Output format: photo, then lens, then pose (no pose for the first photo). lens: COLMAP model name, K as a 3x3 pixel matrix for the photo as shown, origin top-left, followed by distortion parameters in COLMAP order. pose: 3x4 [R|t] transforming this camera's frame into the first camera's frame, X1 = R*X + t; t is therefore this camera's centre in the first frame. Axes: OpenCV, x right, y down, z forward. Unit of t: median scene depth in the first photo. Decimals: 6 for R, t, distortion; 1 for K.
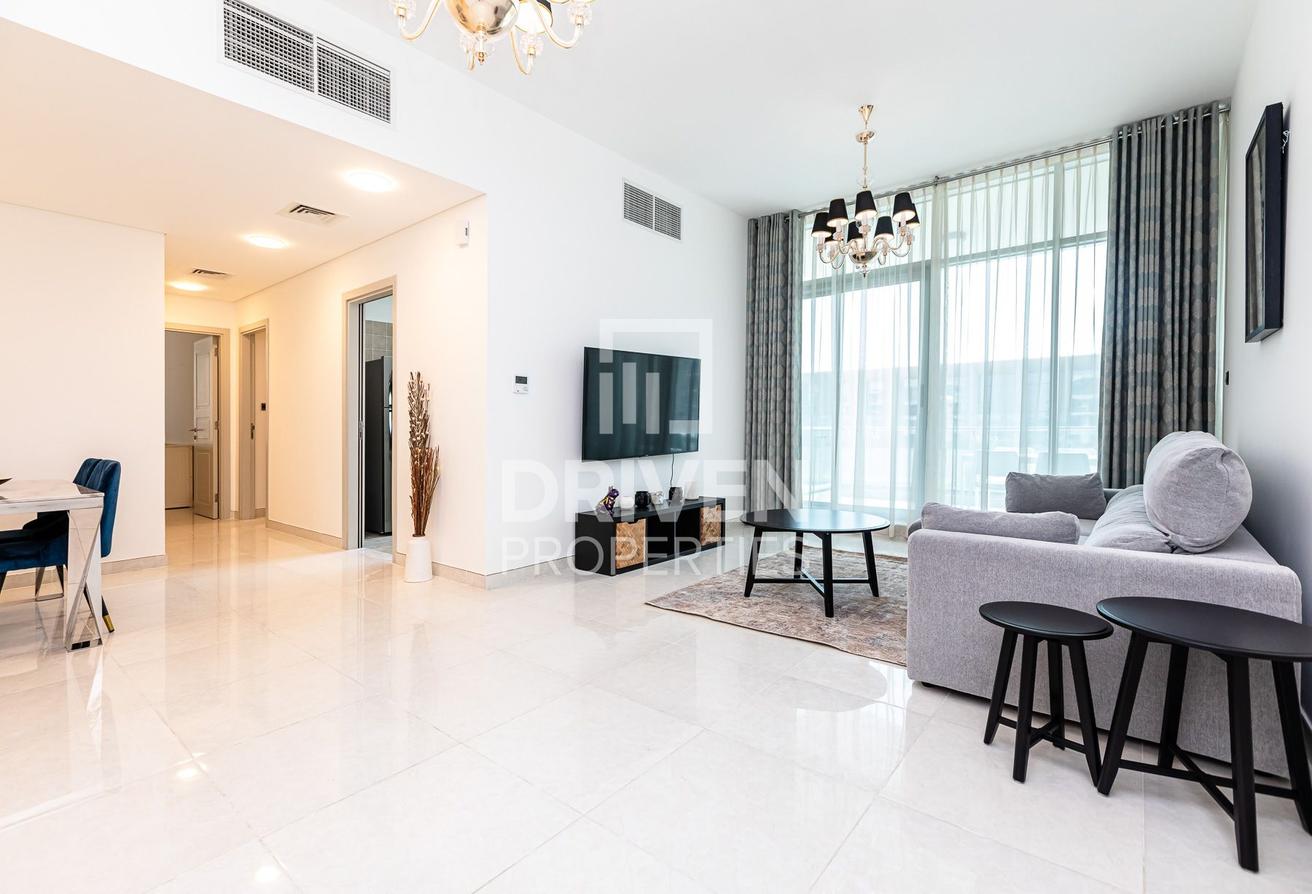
lens RADIAL K [[588.5, 0, 656.1], [0, 588.5, 436.3], [0, 0, 1]] dist [0.001409, 0.000036]
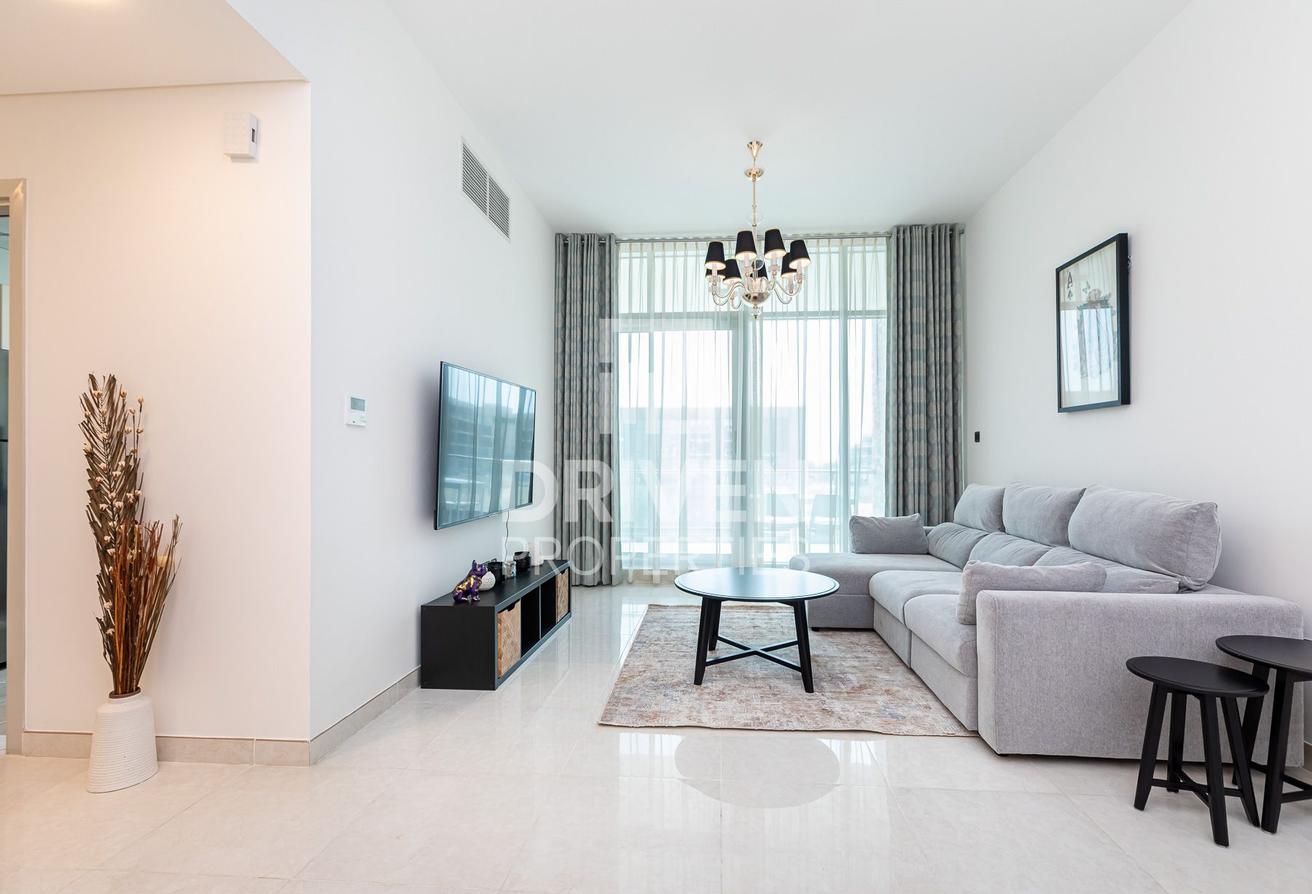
lens RADIAL K [[585.6, 0, 669.0], [0, 585.6, 466.0], [0, 0, 1]] dist [0.003842, -0.002453]
pose [[0.818984, 0.001575, 0.573814, -0.307166], [0.005572, 0.999927, -0.010697, -0.022068], [-0.573789, 0.011958, 0.818916, 0.304172]]
